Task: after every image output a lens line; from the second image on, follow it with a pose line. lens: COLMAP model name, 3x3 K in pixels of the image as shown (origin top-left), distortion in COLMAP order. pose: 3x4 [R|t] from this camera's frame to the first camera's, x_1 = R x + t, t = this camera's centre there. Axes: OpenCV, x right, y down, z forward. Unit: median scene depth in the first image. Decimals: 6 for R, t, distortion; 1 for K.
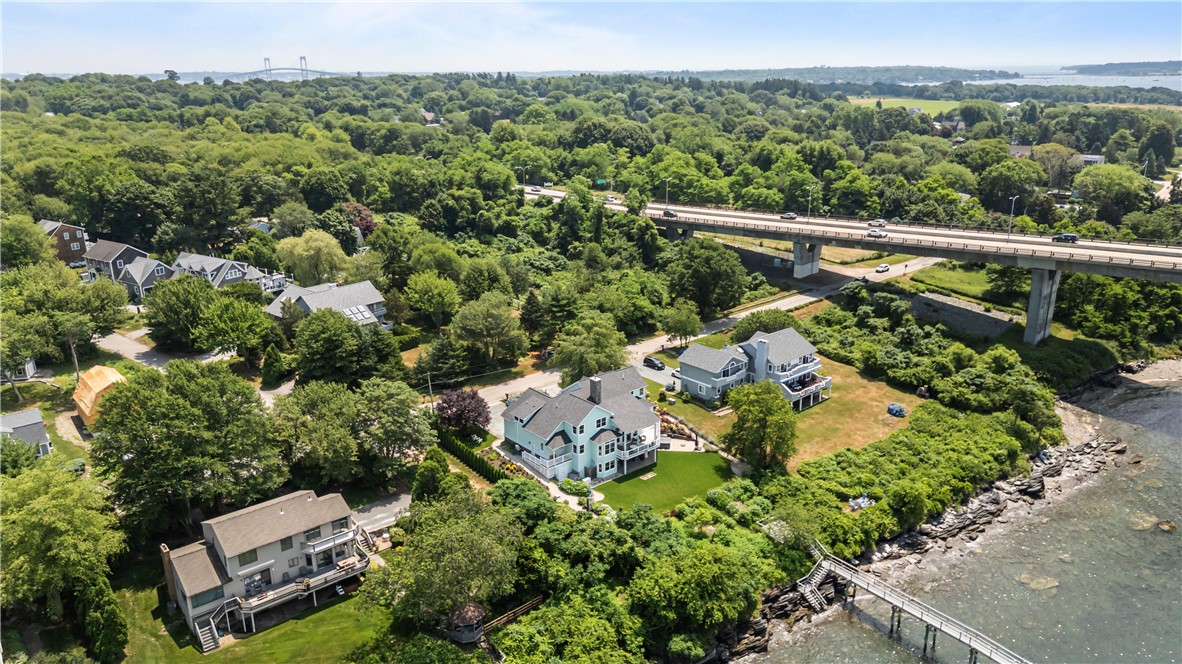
lens RADIAL K [[832.3, 0, 591.0], [0, 832.3, 332.0], [0, 0, 1]] dist [0.110121, -0.164586]
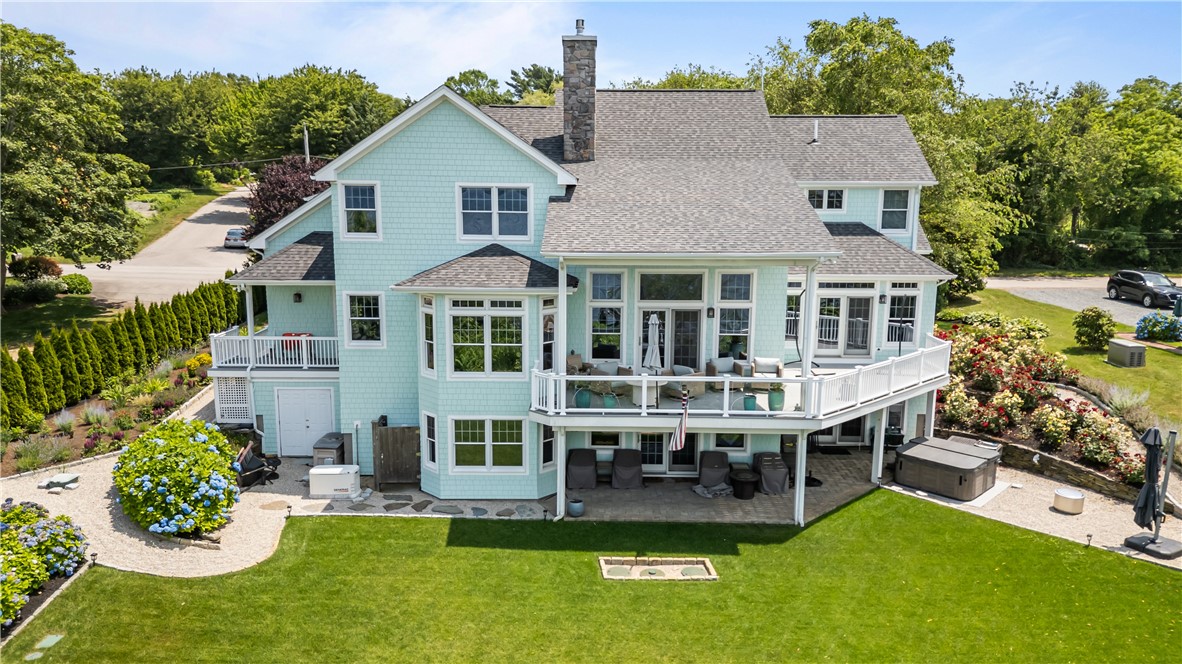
lens RADIAL K [[838.8, 0, 591.0], [0, 838.8, 332.0], [0, 0, 1]] dist [0.040301, -0.007558]
pose [[0.761804, 0.125883, -0.635459, 0.121550], [-0.210182, 0.975902, -0.058648, 0.112112], [0.612763, 0.178240, 0.769904, 0.685129]]
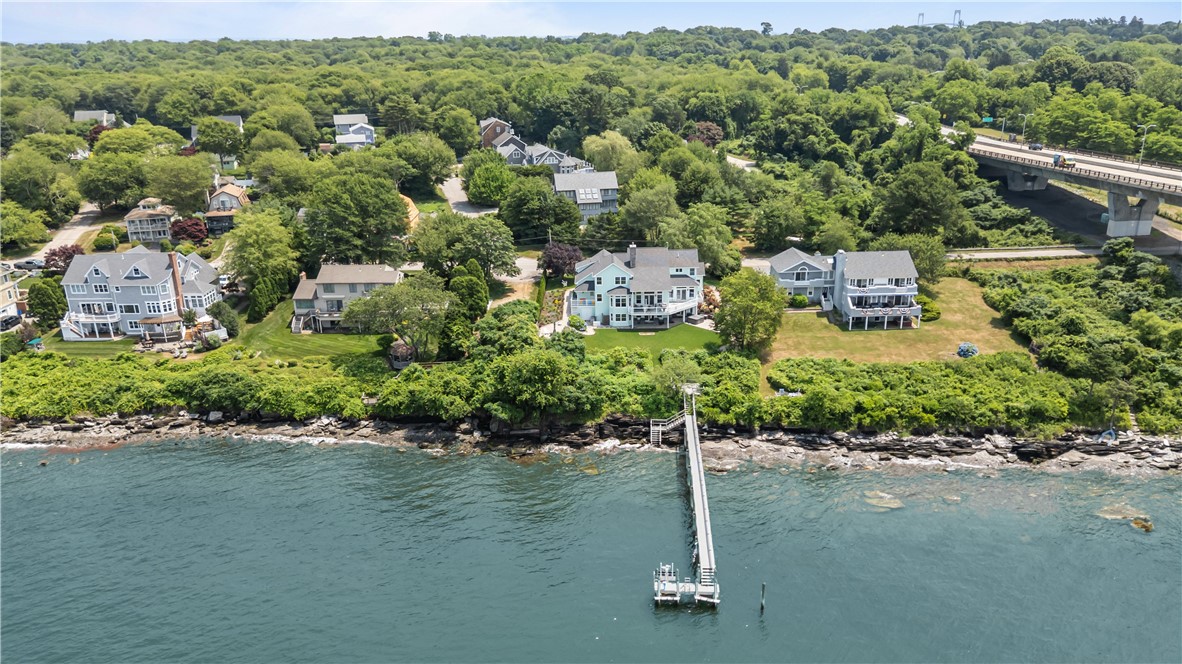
lens RADIAL K [[857.2, 0, 591.0], [0, 857.2, 332.0], [0, 0, 1]] dist [0.122448, -0.178462]
pose [[0.756678, 0.209867, -0.619189, 0.592171], [-0.187163, 0.976976, 0.102412, 0.049726], [0.626426, 0.038396, 0.778535, 0.019524]]
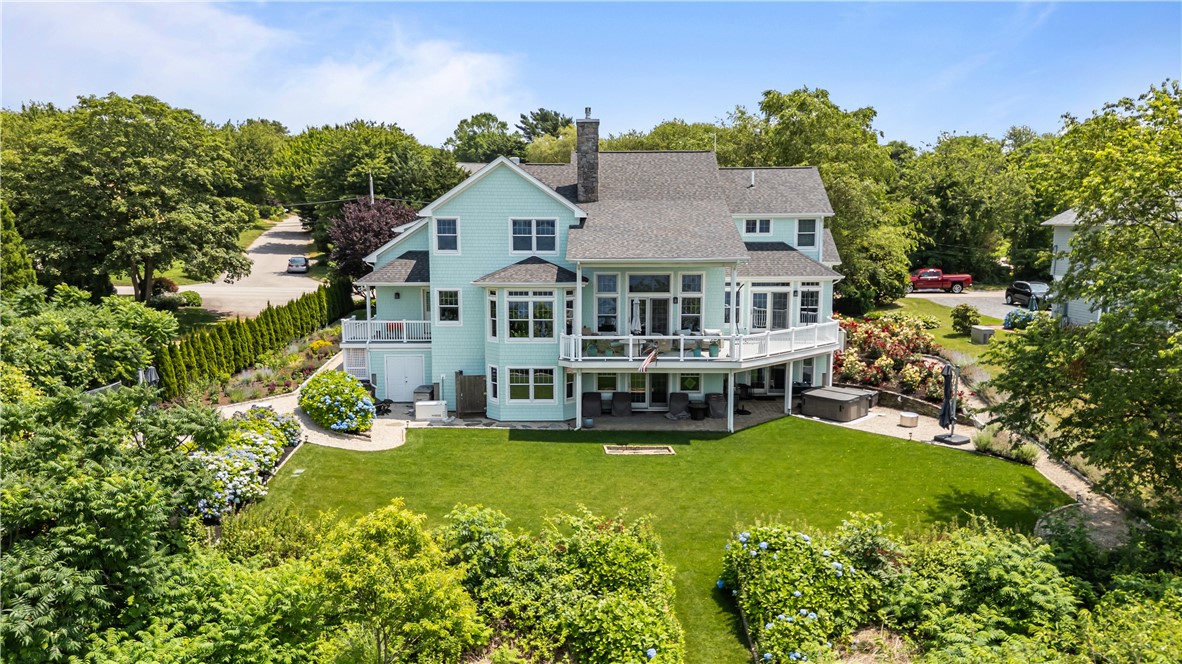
lens RADIAL K [[832.3, 0, 591.0], [0, 832.3, 332.0], [0, 0, 1]] dist [0.110121, -0.164586]
pose [[0.759624, 0.095698, -0.643283, 0.173021], [-0.203168, 0.974531, -0.094936, 0.130612], [0.617814, 0.202811, 0.759719, 0.626413]]
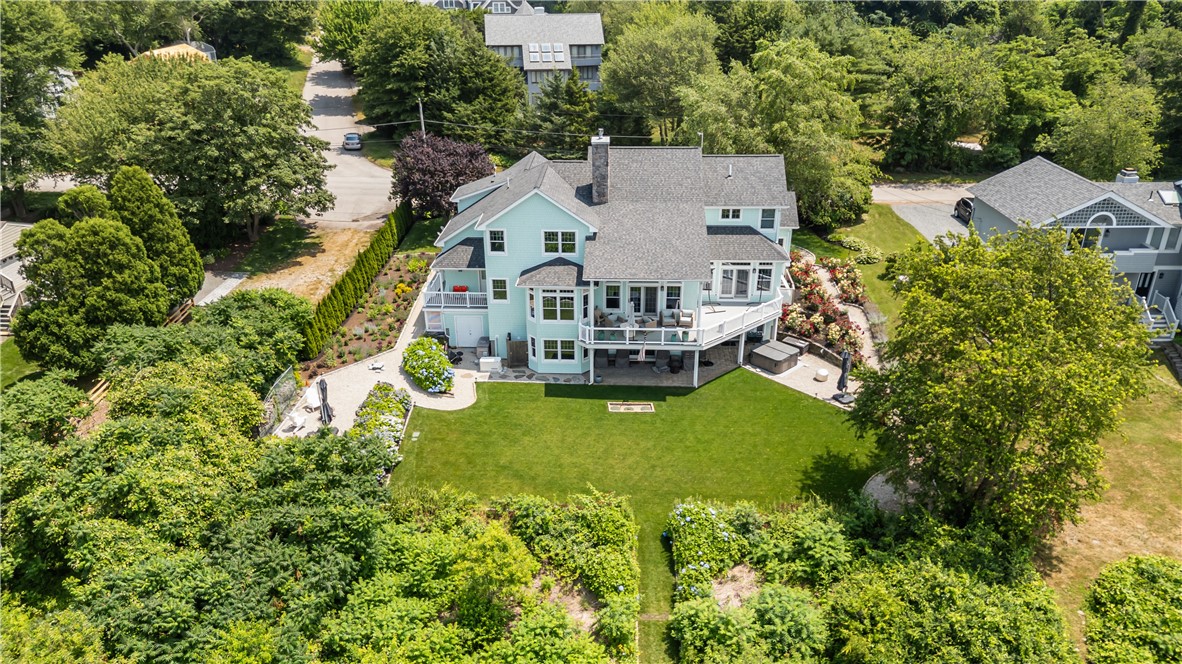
lens RADIAL K [[832.3, 0, 591.0], [0, 832.3, 332.0], [0, 0, 1]] dist [0.110121, -0.164586]
pose [[0.738554, 0.286211, -0.610427, 0.221648], [-0.208408, 0.957992, 0.197022, 0.053482], [0.641174, -0.018294, 0.767178, 0.550633]]
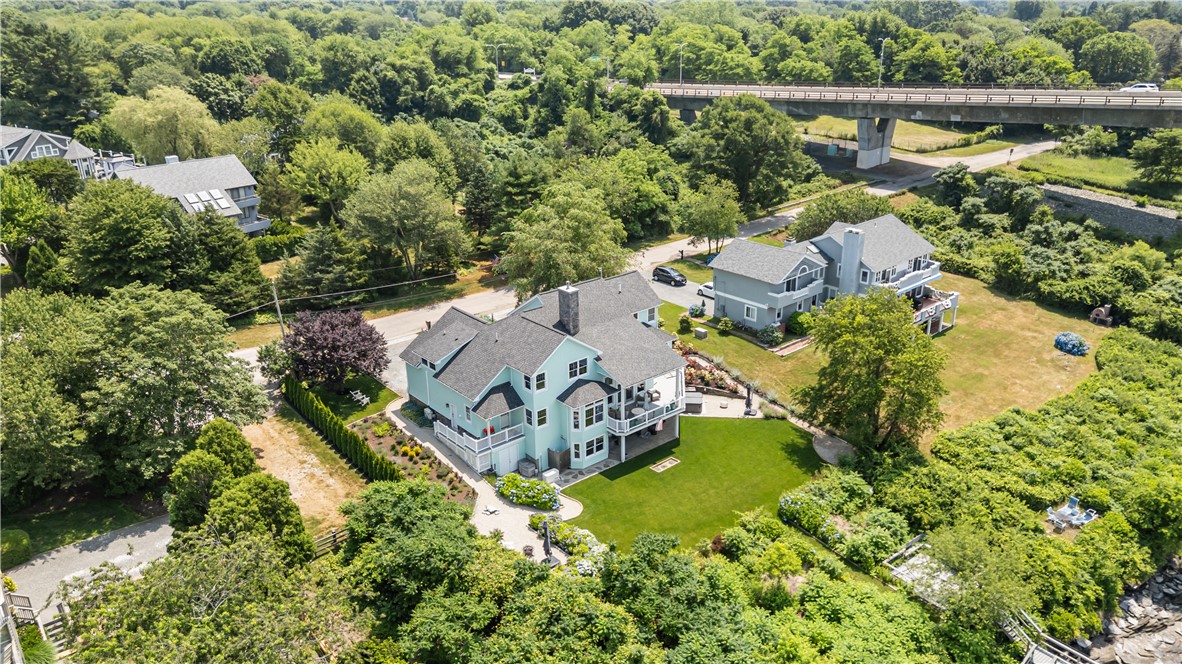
lens RADIAL K [[851.4, 0, 591.0], [0, 851.4, 332.0], [0, 0, 1]] dist [0.043445, -0.007016]
pose [[0.999986, -0.005060, -0.001718, 0.016930], [0.005161, 0.997852, 0.065300, 0.039005], [0.001384, -0.065308, 0.997864, 0.356292]]
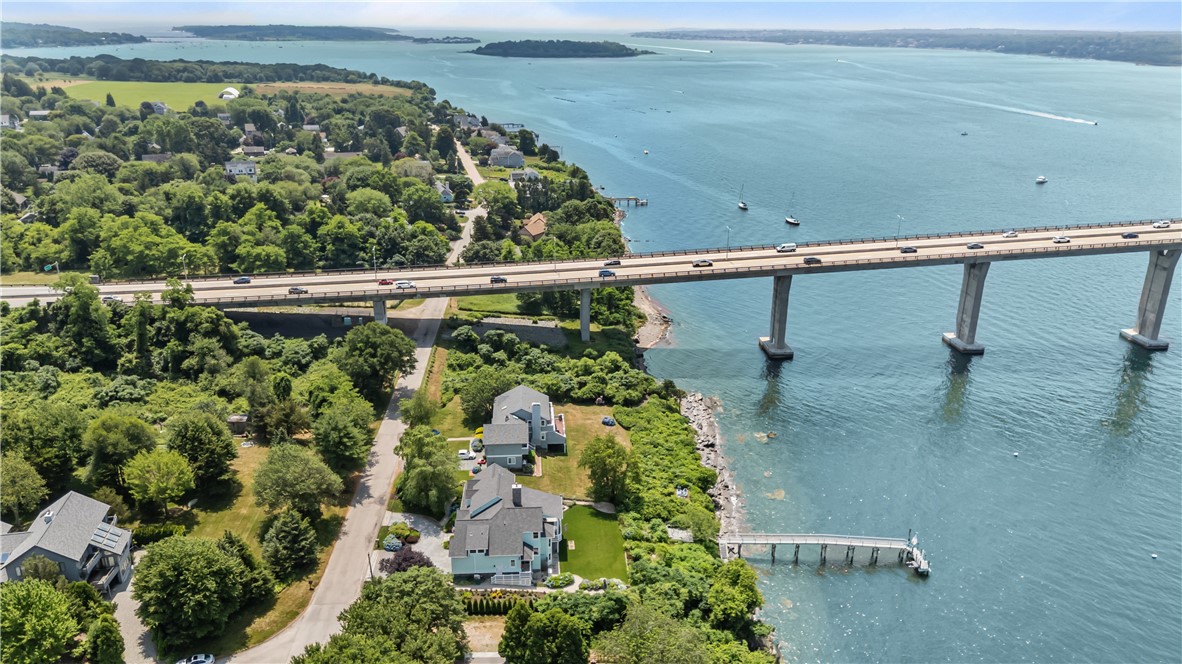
lens RADIAL K [[851.4, 0, 591.0], [0, 851.4, 332.0], [0, 0, 1]] dist [0.043445, -0.007016]
pose [[0.597256, -0.257927, 0.759446, -0.615684], [0.226191, 0.962613, 0.149042, -0.240218], [-0.769495, 0.082764, 0.633267, 0.134636]]
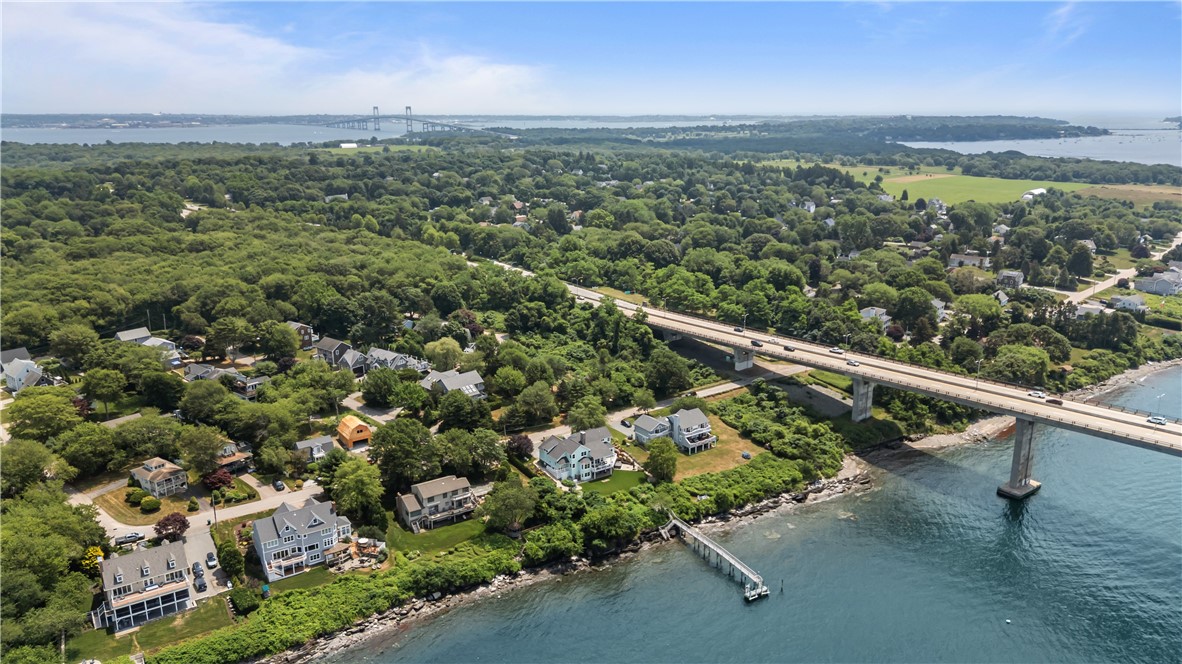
lens RADIAL K [[832.3, 0, 591.0], [0, 832.3, 332.0], [0, 0, 1]] dist [0.110121, -0.164586]
pose [[0.994485, 0.034204, -0.099148, 0.179646], [-0.038431, 0.998418, -0.041048, -0.088431], [0.097588, 0.044632, 0.994226, -0.869945]]
